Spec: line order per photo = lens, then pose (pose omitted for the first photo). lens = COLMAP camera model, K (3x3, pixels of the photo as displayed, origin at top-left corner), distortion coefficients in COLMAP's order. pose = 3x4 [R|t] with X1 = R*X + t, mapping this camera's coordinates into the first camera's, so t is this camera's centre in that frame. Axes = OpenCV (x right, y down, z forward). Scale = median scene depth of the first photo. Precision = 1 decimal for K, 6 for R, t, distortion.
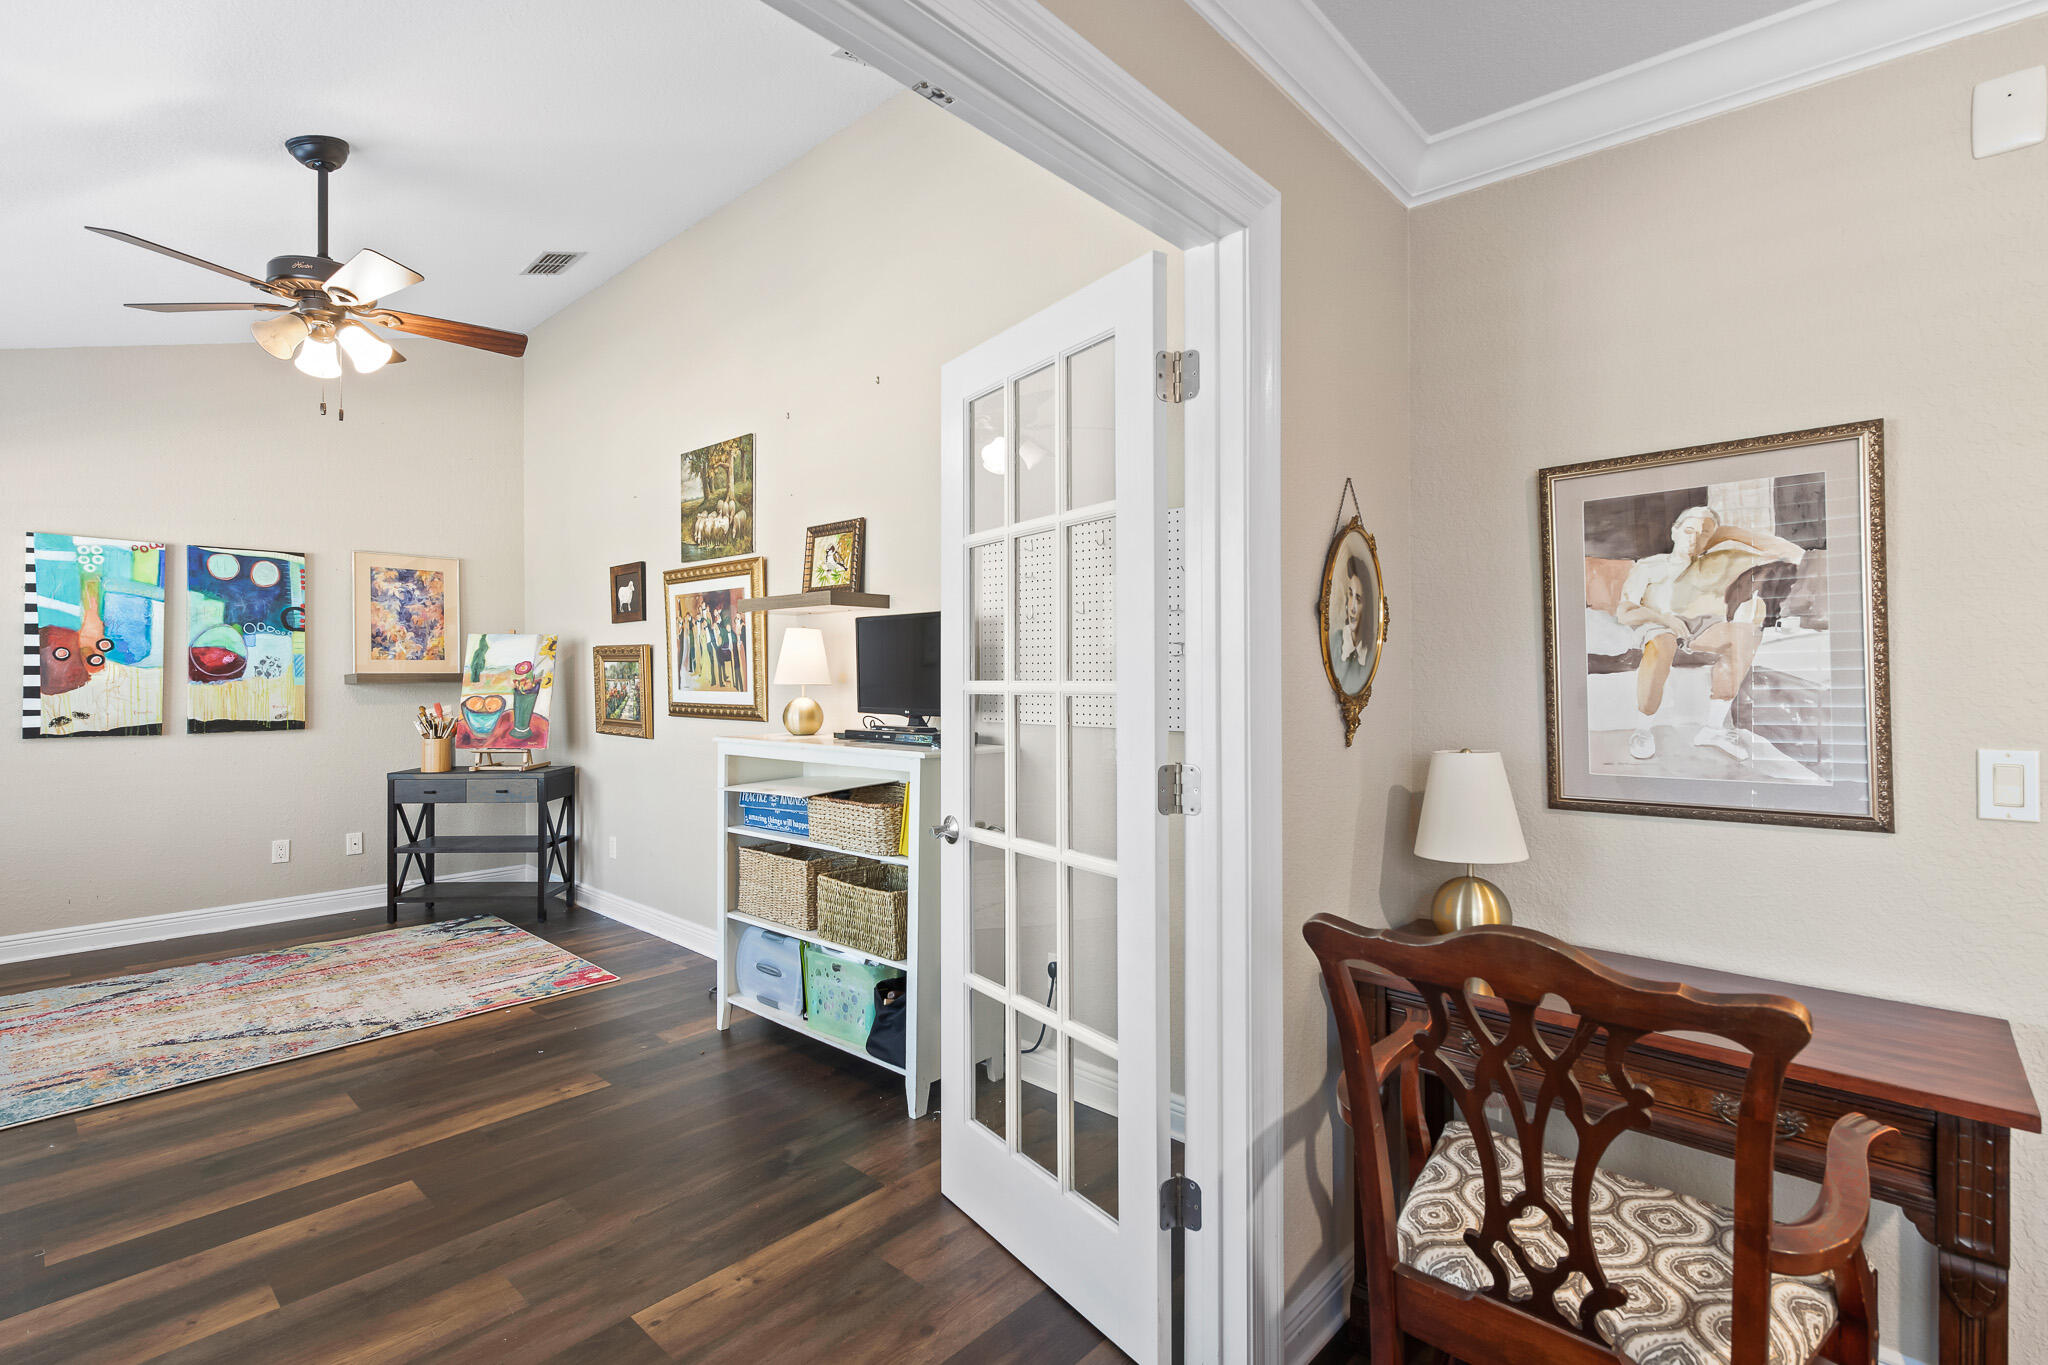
lens RADIAL K [[977.1, 0, 1037.1], [0, 977.1, 672.5], [0, 0, 1]] dist [0.007301, -0.000880]
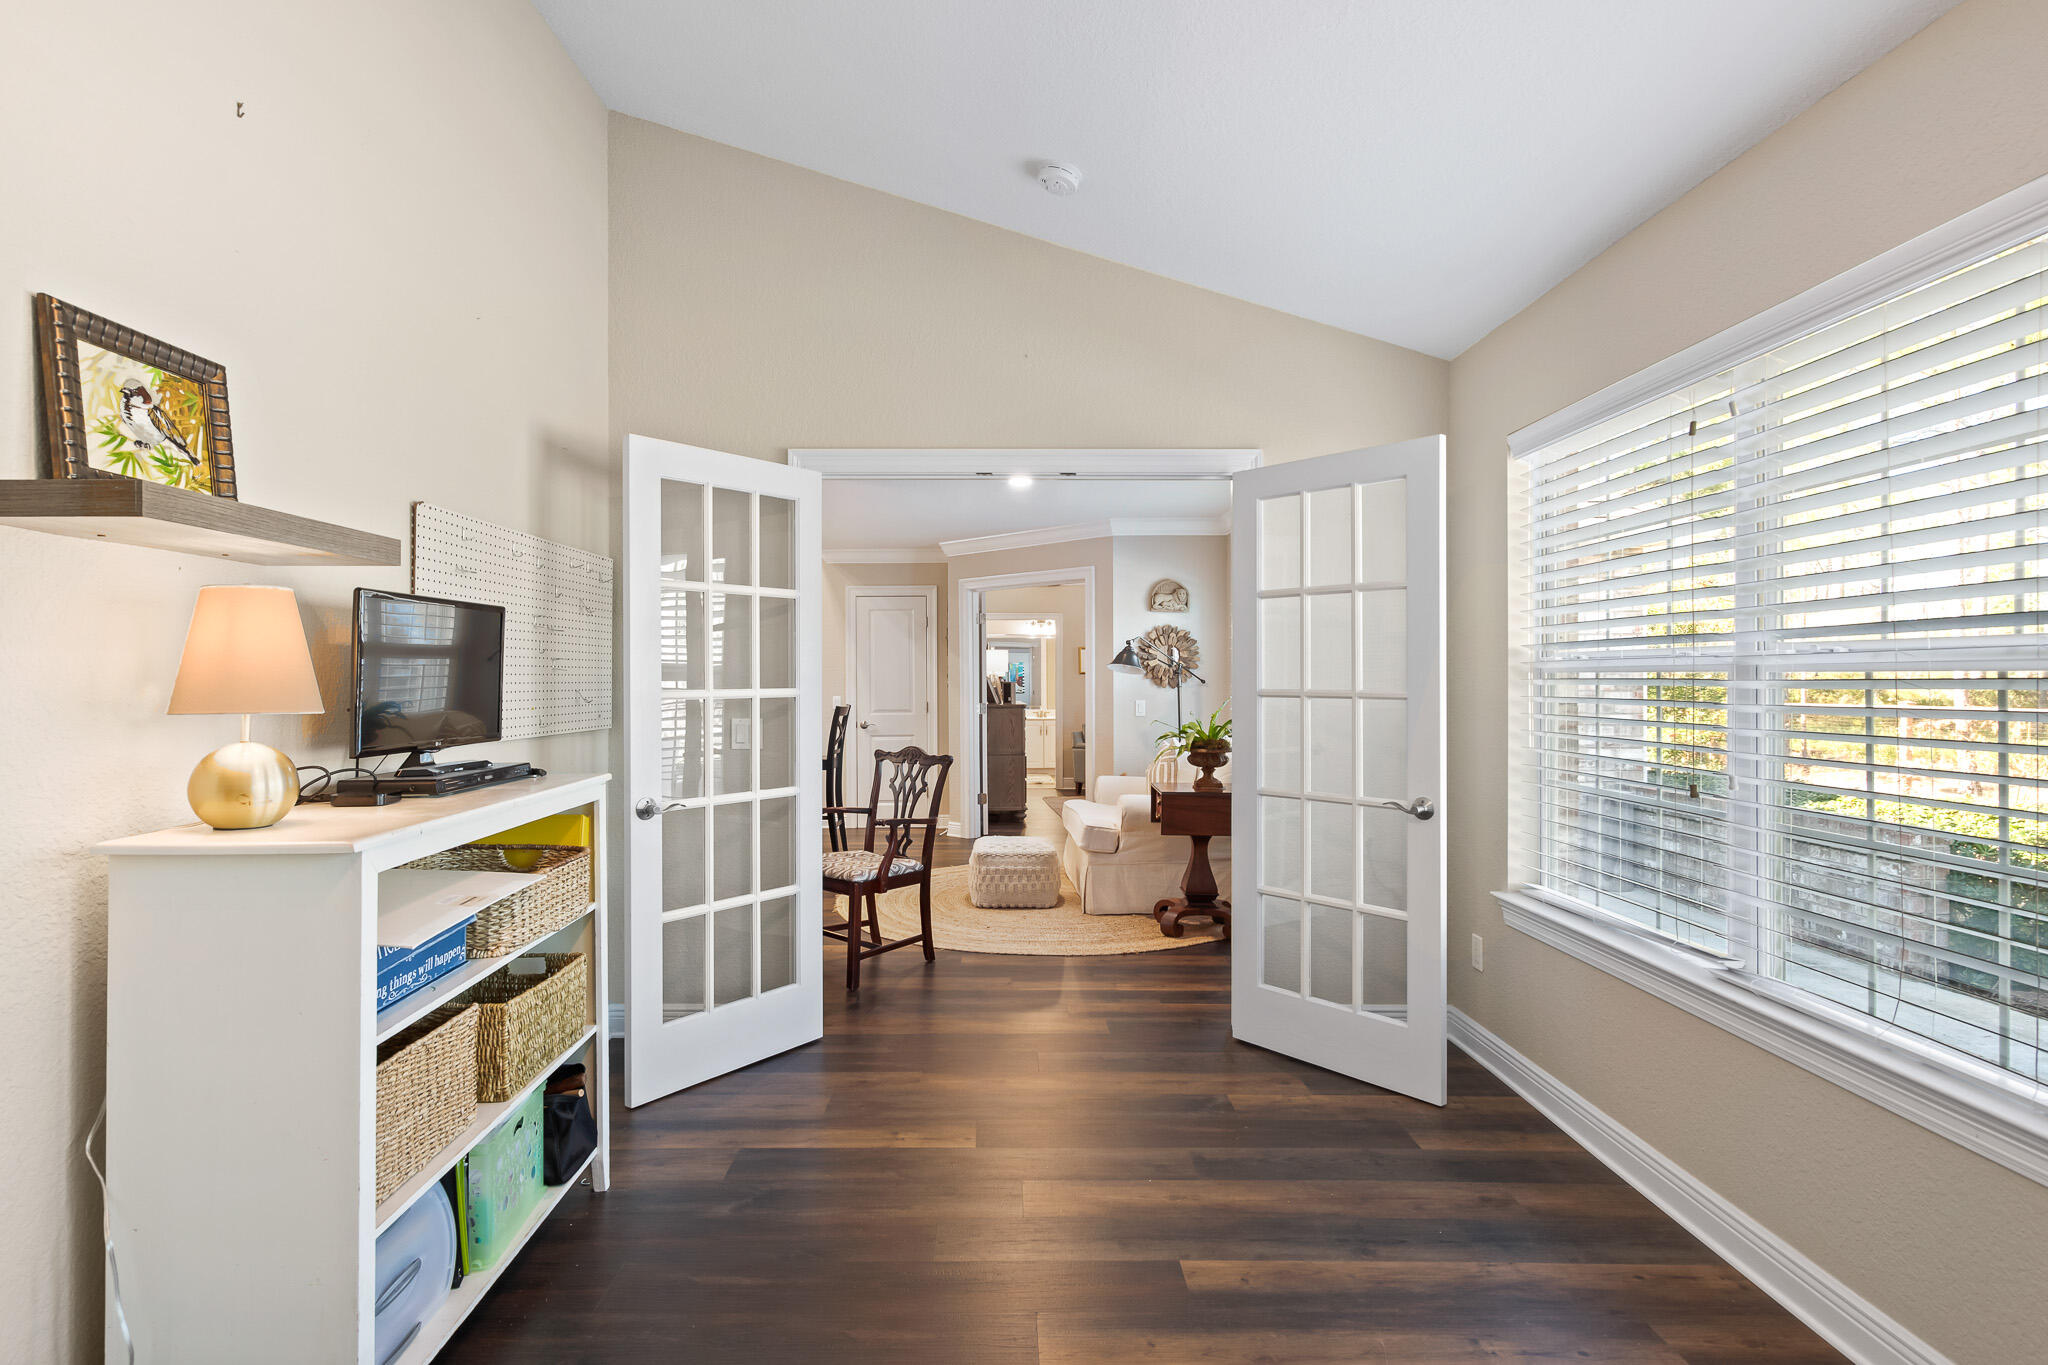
lens RADIAL K [[1045.0, 0, 1017.6], [0, 1045.0, 678.3], [0, 0, 1]] dist [0.008748, -0.004728]
pose [[-0.698026, 0.006190, 0.716046, -0.695957], [0.005828, 0.999979, -0.002964, -0.000196], [-0.716049, 0.002104, -0.698047, 0.911392]]
